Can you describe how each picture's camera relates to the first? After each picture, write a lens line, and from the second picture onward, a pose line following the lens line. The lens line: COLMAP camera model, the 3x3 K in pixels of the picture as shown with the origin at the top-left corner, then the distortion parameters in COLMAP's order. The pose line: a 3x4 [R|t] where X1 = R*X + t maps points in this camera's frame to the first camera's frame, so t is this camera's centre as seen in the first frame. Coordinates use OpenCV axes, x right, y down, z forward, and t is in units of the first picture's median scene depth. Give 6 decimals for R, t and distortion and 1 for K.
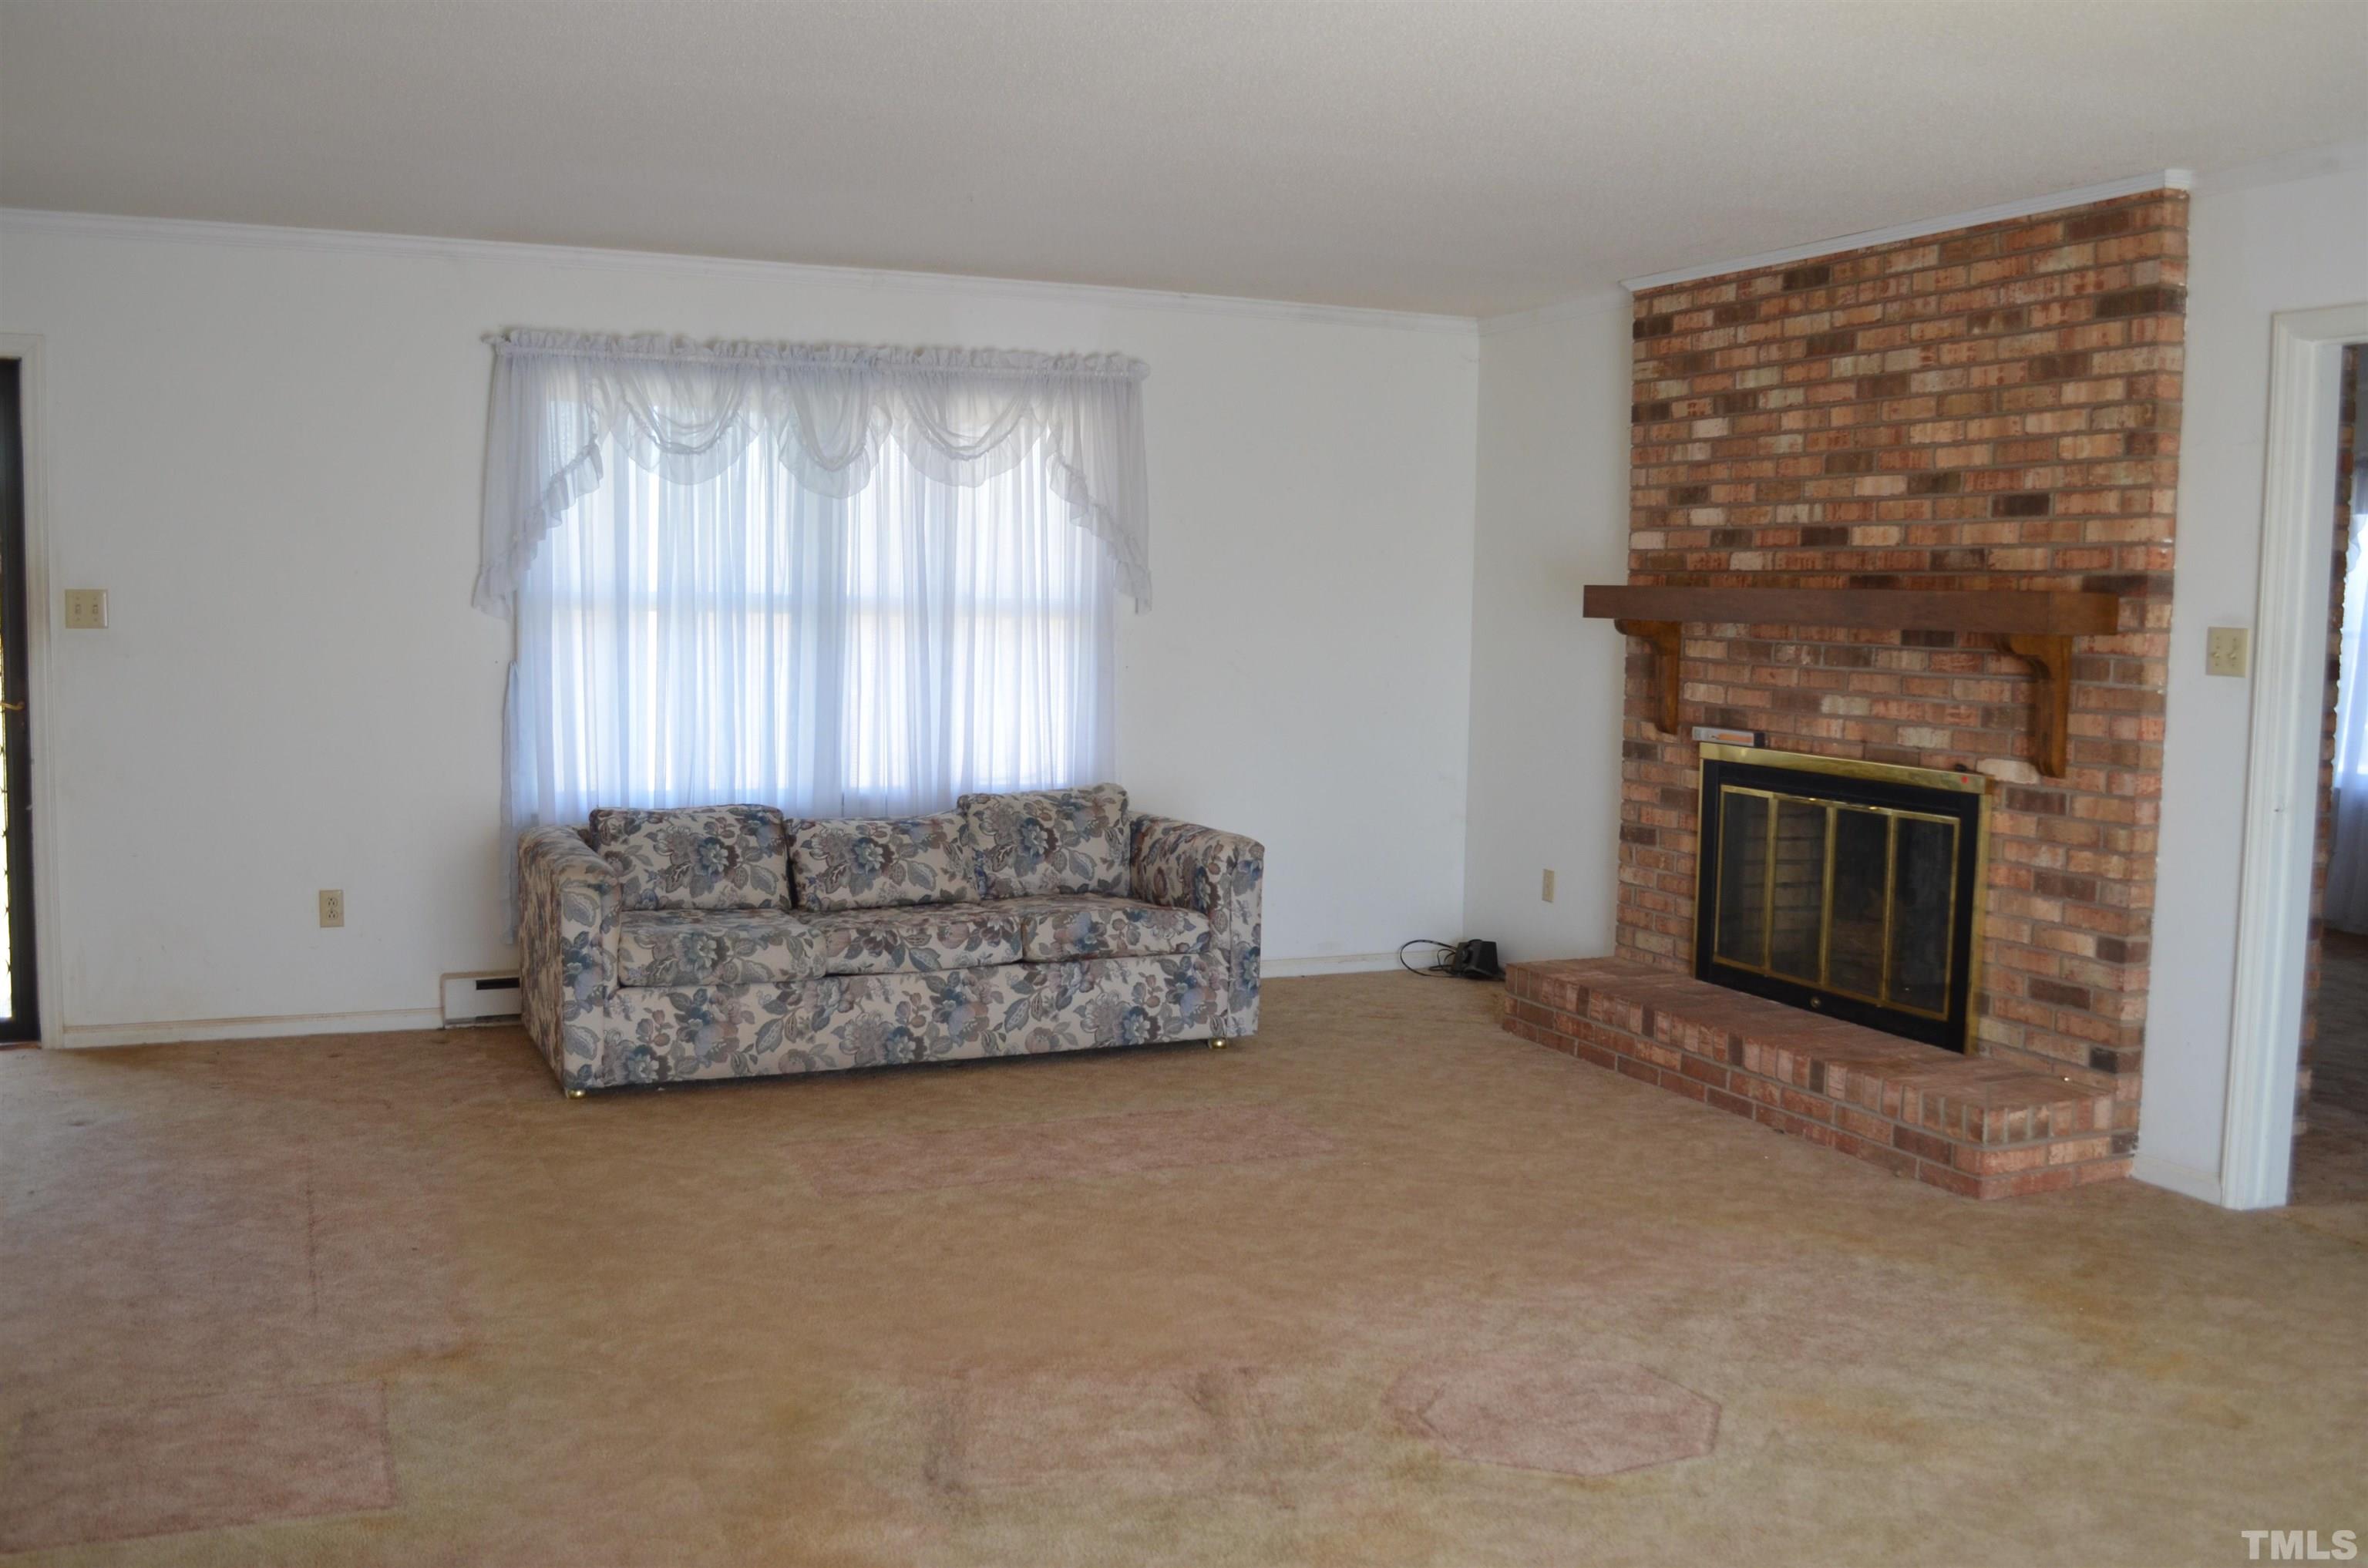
lens RADIAL K [[2119.1, 0, 1184.0], [0, 2119.1, 784.0], [0, 0, 1]] dist [-0.078606, 0.009183]
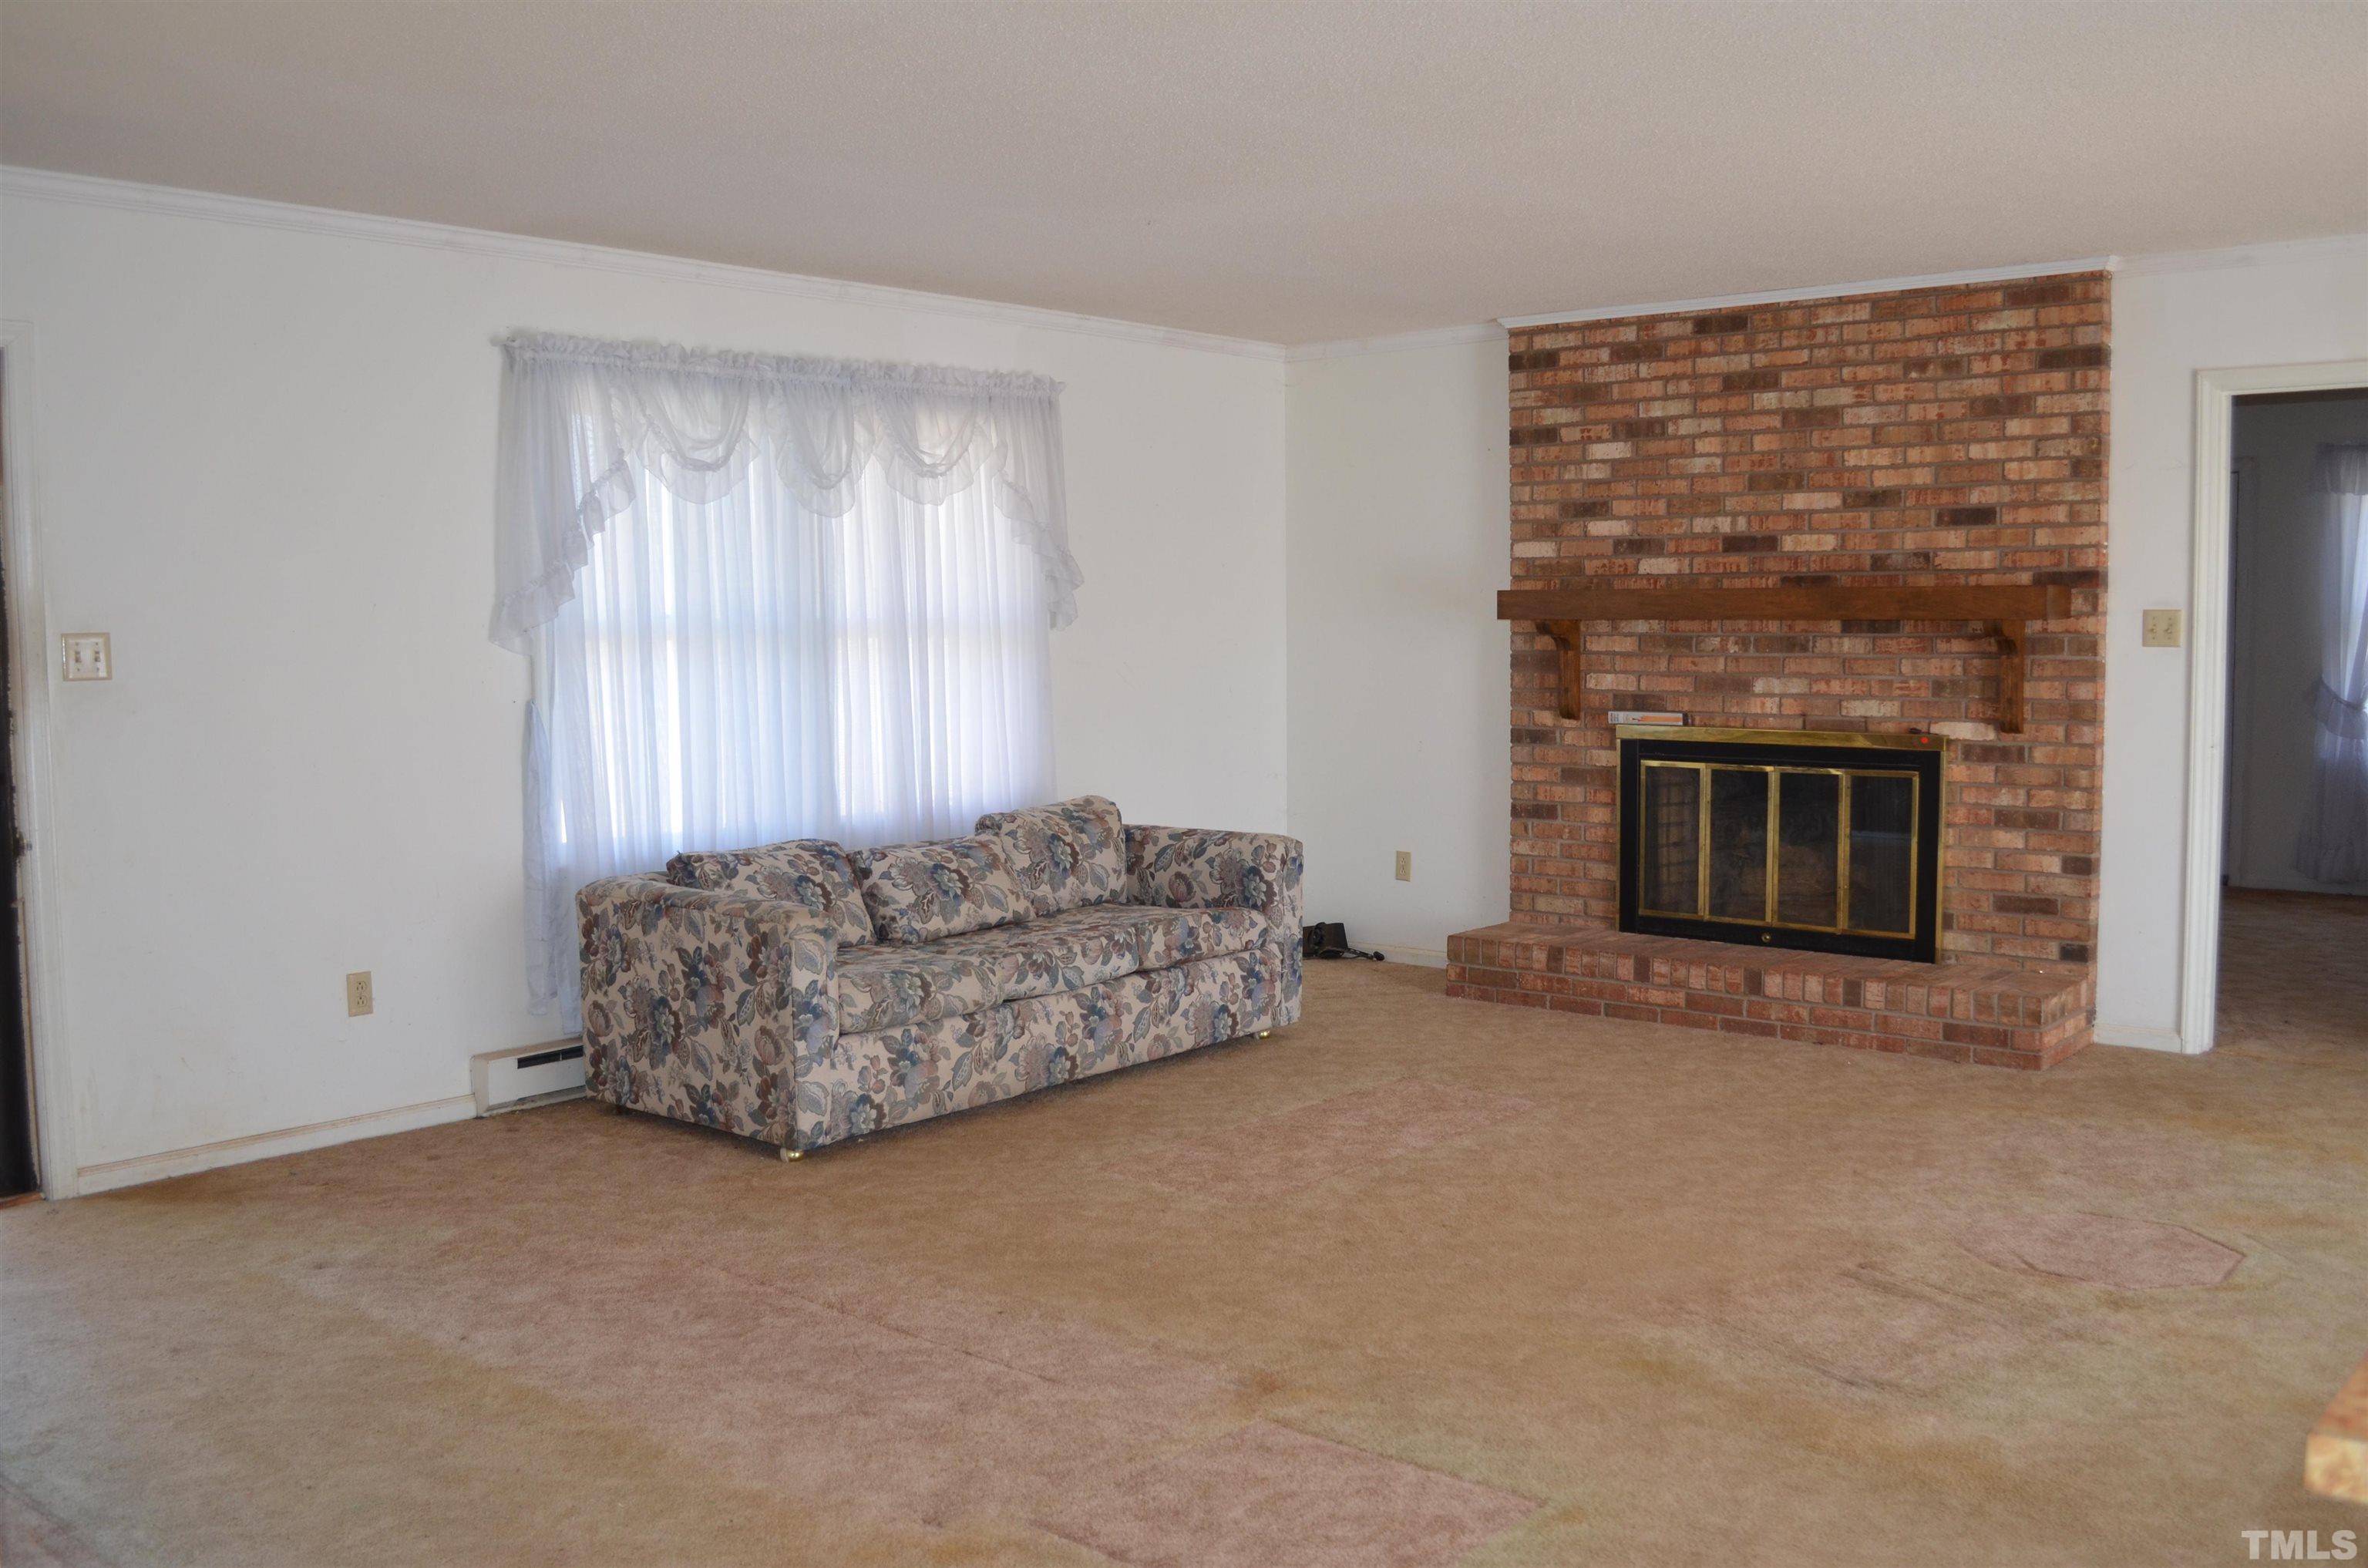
lens RADIAL K [[2119.1, 0, 1184.0], [0, 2119.1, 784.0], [0, 0, 1]] dist [-0.078606, 0.009183]
pose [[0.899184, -0.061648, 0.433206, -0.494605], [0.064436, 0.997888, 0.008260, -0.013062], [-0.432800, 0.020487, 0.901257, 0.072075]]
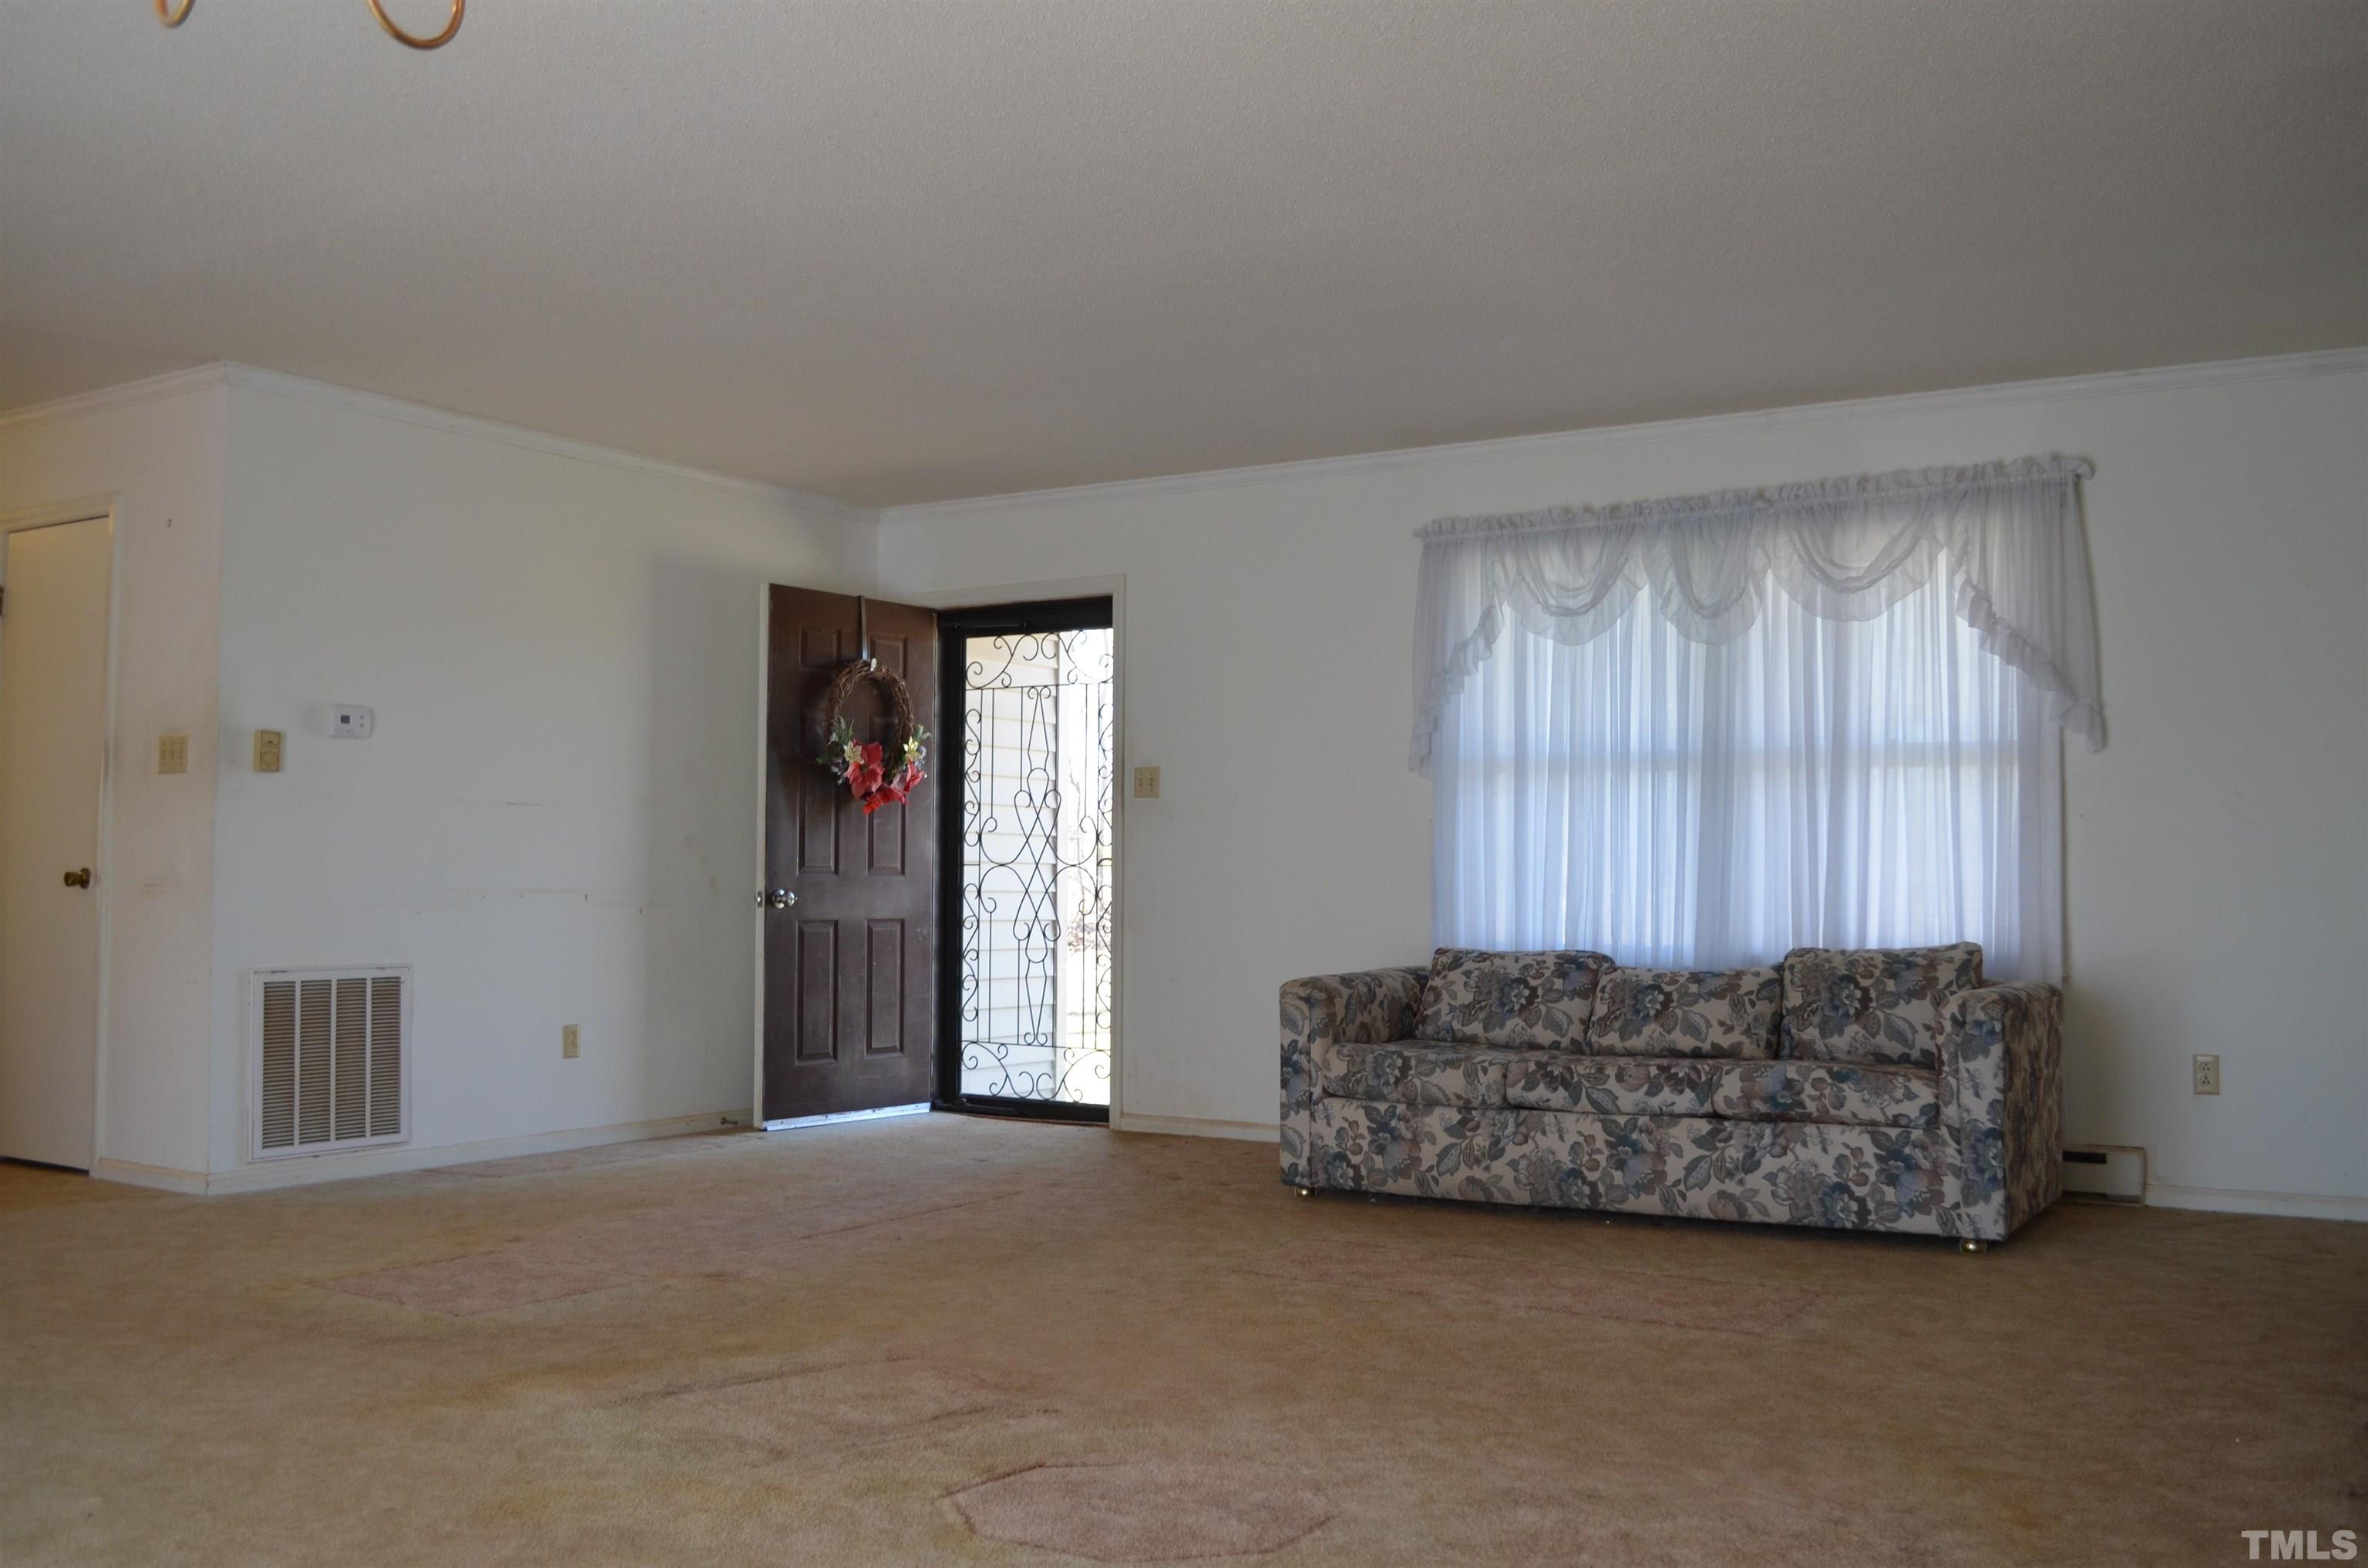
lens RADIAL K [[2119.1, 0, 1184.0], [0, 2119.1, 784.0], [0, 0, 1]] dist [-0.078606, 0.009183]
pose [[0.565580, -0.051811, -0.823064, 0.550588], [-0.068624, 0.991607, -0.109577, 0.057625], [0.821833, 0.118457, 0.557277, 0.293426]]
